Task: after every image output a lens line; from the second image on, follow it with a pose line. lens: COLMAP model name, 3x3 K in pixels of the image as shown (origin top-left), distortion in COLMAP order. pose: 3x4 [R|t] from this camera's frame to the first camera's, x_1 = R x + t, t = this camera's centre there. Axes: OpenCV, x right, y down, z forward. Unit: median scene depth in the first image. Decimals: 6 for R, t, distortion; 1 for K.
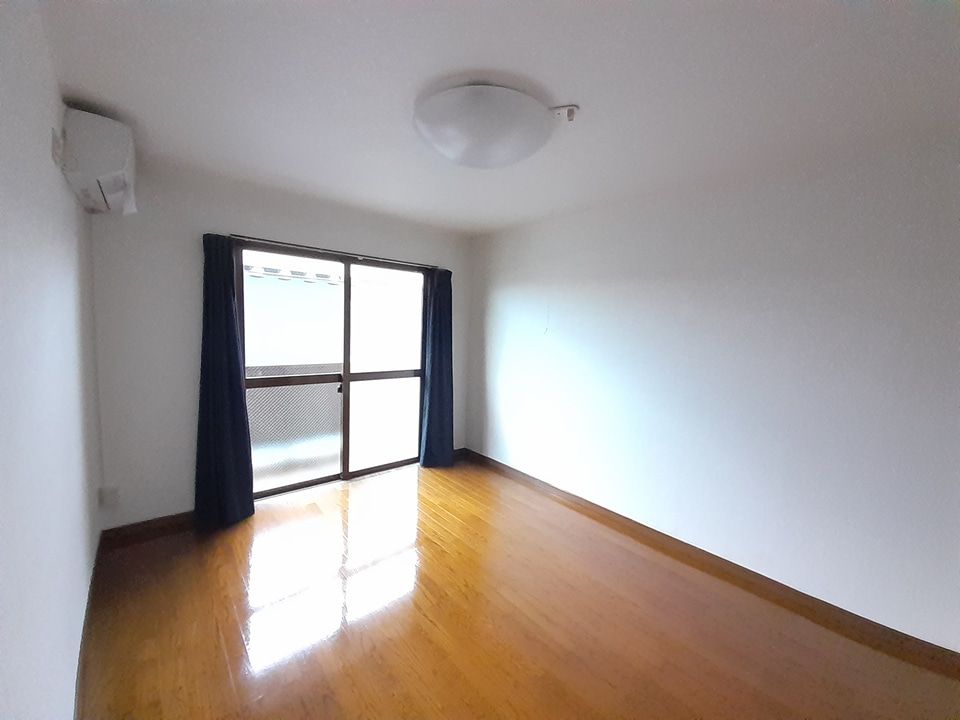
lens RADIAL K [[387.0, 0, 475.9], [0, 387.0, 361.8], [0, 0, 1]] dist [0.031416, -0.022849]
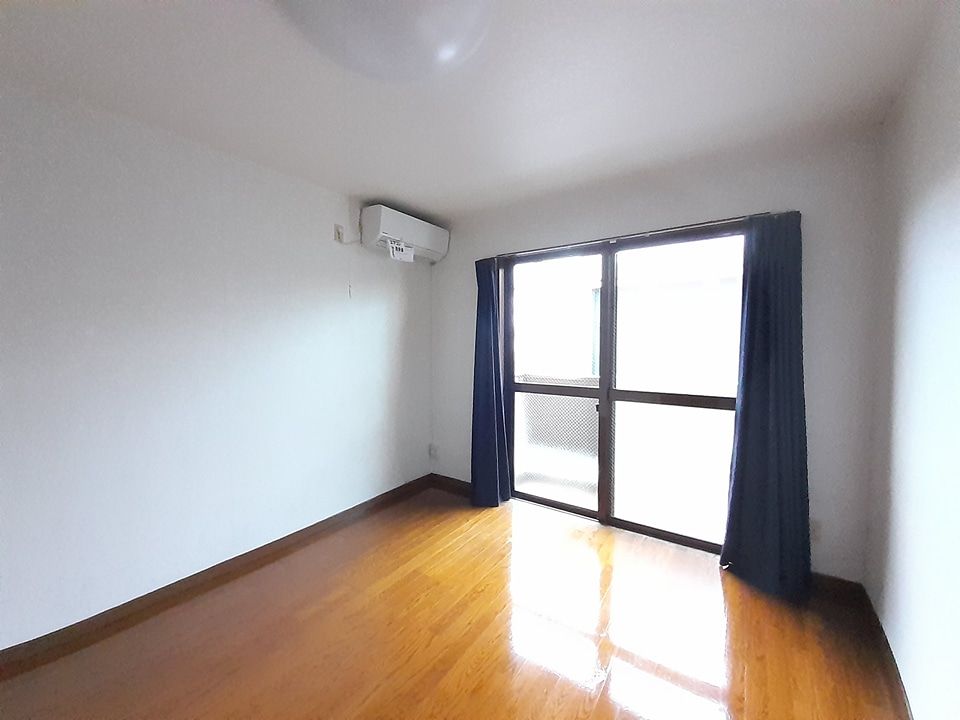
lens RADIAL K [[387.0, 0, 475.9], [0, 387.0, 361.8], [0, 0, 1]] dist [0.031416, -0.022849]
pose [[0.252859, 0.017386, -0.967347, 0.362492], [-0.072302, 0.997382, -0.000973, -0.005291], [0.964798, 0.070187, 0.253454, 0.523598]]
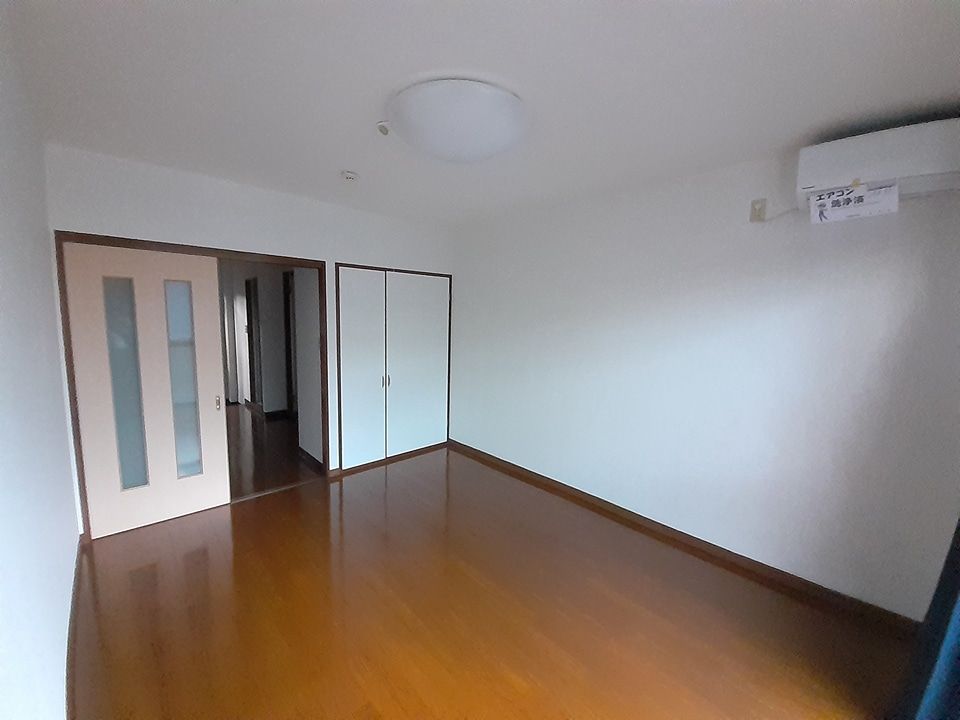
lens RADIAL K [[387.0, 0, 475.9], [0, 387.0, 361.8], [0, 0, 1]] dist [0.031416, -0.022849]
pose [[-0.998048, -0.053295, -0.032550, -0.020042], [-0.058827, 0.977277, 0.203638, -0.110840], [0.020957, 0.205156, -0.978505, 1.086848]]
